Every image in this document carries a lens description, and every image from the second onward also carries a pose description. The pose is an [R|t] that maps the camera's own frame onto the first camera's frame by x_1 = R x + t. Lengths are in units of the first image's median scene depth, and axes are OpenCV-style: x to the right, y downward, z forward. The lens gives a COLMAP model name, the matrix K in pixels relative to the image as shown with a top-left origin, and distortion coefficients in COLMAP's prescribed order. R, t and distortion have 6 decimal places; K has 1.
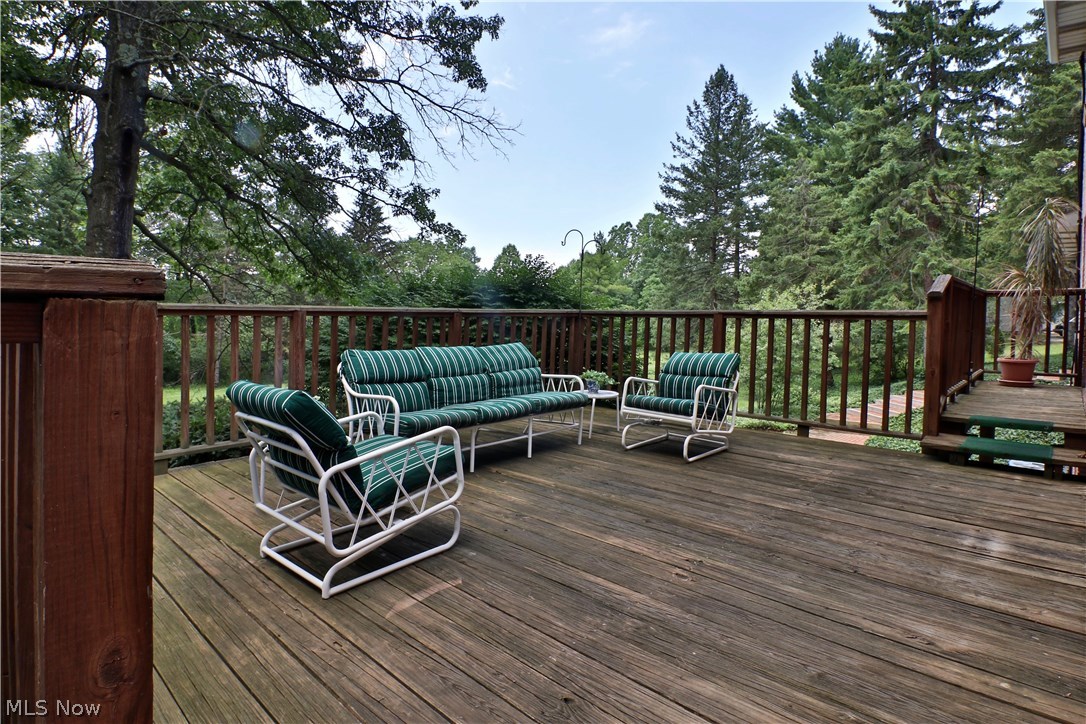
lens RADIAL K [[582.0, 0, 543.3], [0, 582.0, 326.5], [0, 0, 1]] dist [-0.000105, -0.020466]
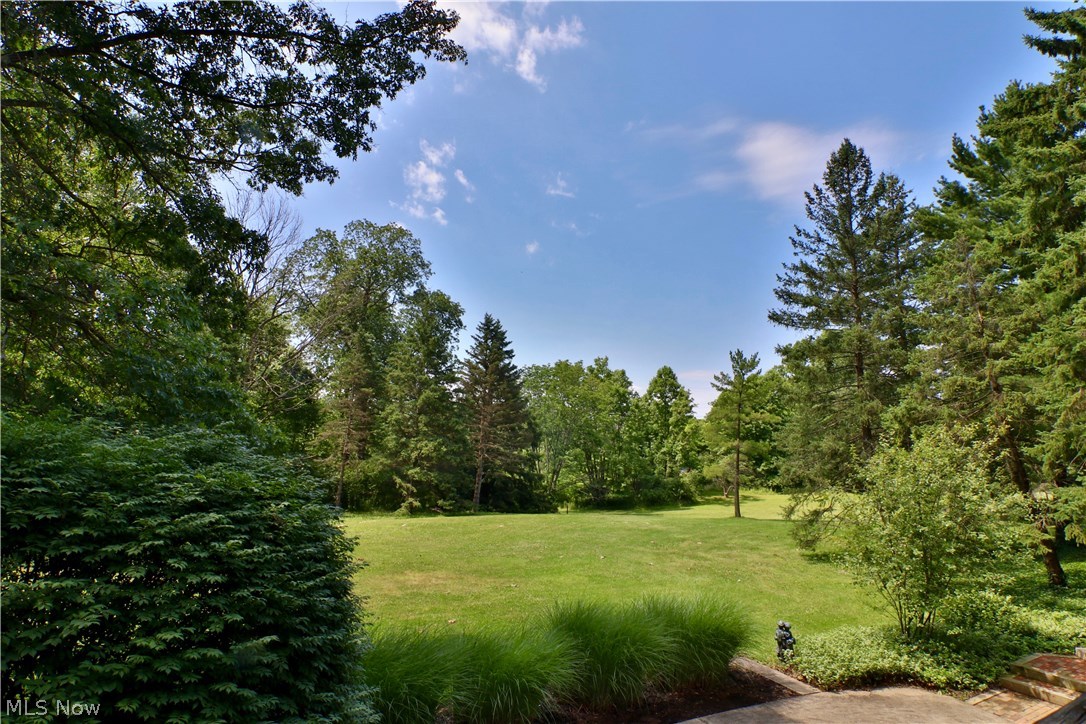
lens RADIAL K [[582.0, 0, 543.3], [0, 582.0, 326.5], [0, 0, 1]] dist [-0.000105, -0.020466]
pose [[0.953357, -0.039375, -0.299264, 0.133957], [-0.024013, 0.978418, -0.205233, -0.023512], [0.300887, 0.202847, 0.931837, 0.177081]]
